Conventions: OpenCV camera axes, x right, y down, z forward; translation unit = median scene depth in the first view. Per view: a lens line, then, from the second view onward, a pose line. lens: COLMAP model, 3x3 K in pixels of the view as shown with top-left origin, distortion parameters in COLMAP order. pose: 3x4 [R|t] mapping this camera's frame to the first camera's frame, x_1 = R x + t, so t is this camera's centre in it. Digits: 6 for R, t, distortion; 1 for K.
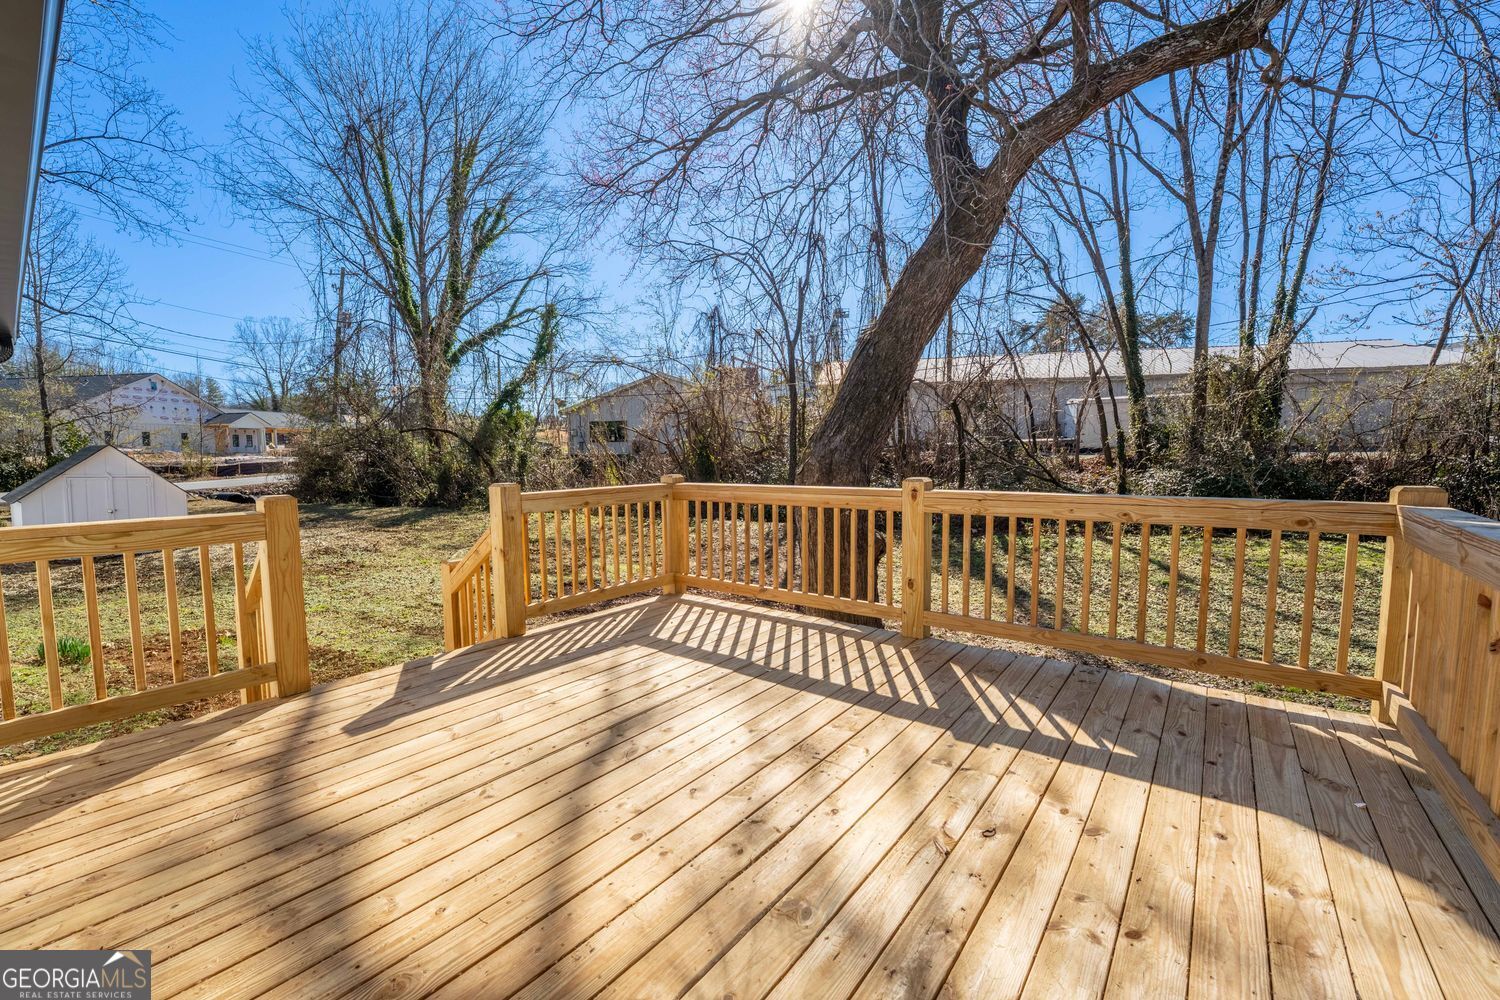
lens RADIAL K [[625.7, 0, 728.8], [0, 625.7, 501.5], [0, 0, 1]] dist [-0.019469, -0.000203]
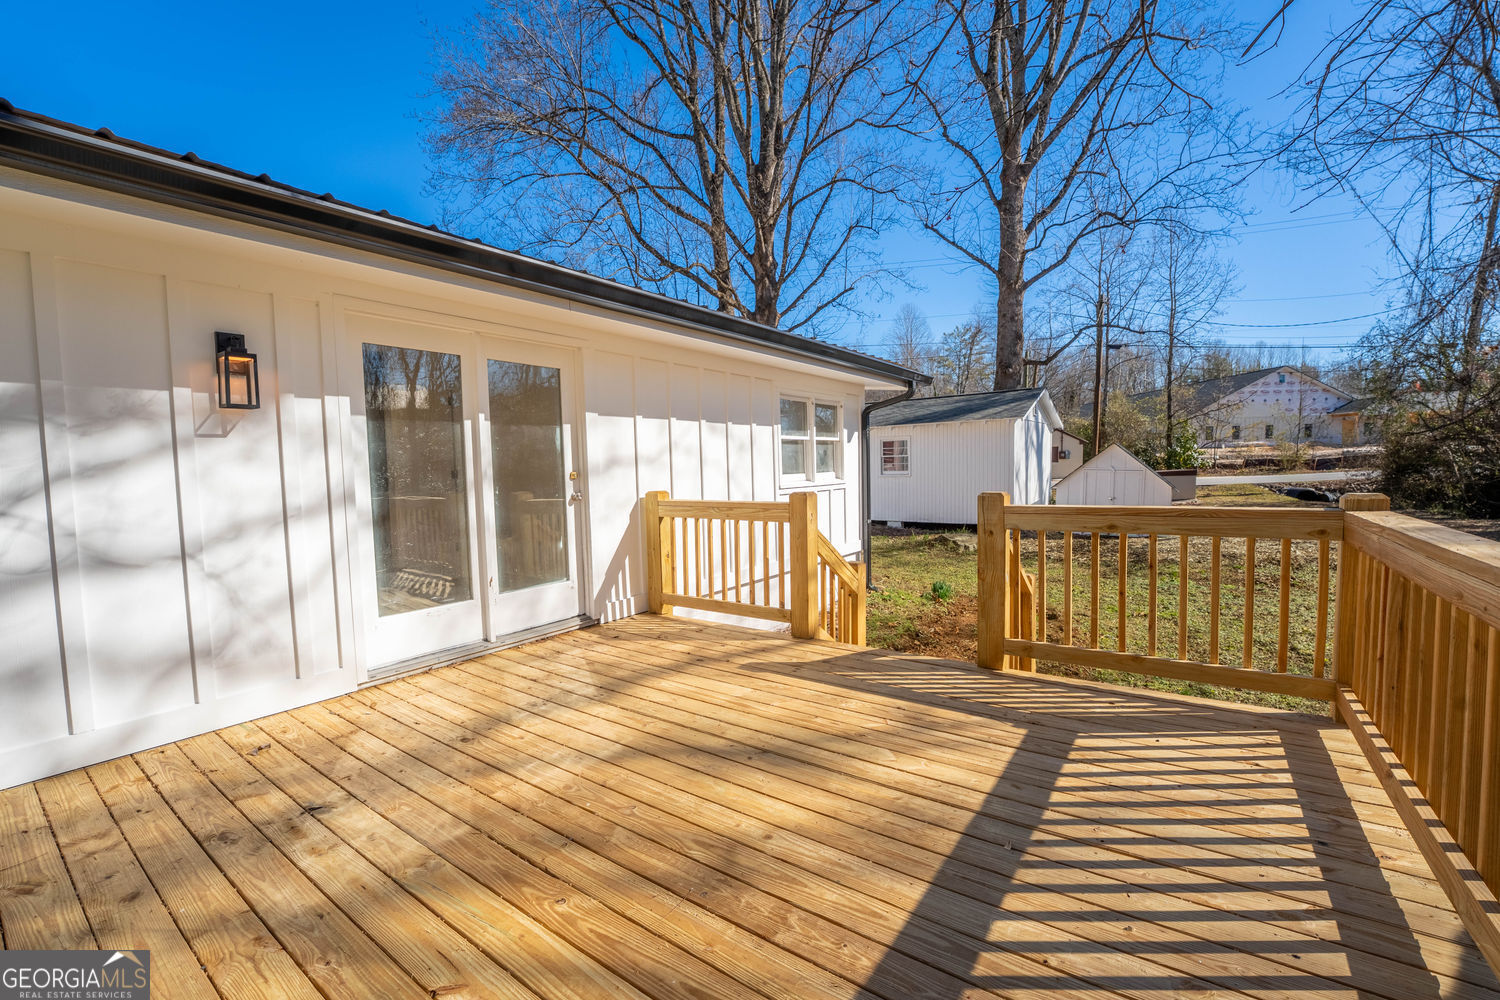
lens RADIAL K [[625.7, 0, 728.8], [0, 625.7, 501.5], [0, 0, 1]] dist [-0.019469, -0.000203]
pose [[0.032706, 0.065934, -0.997288, 0.511985], [-0.050966, 0.996634, 0.064219, -0.054586], [0.998165, 0.048728, 0.035956, 0.612701]]
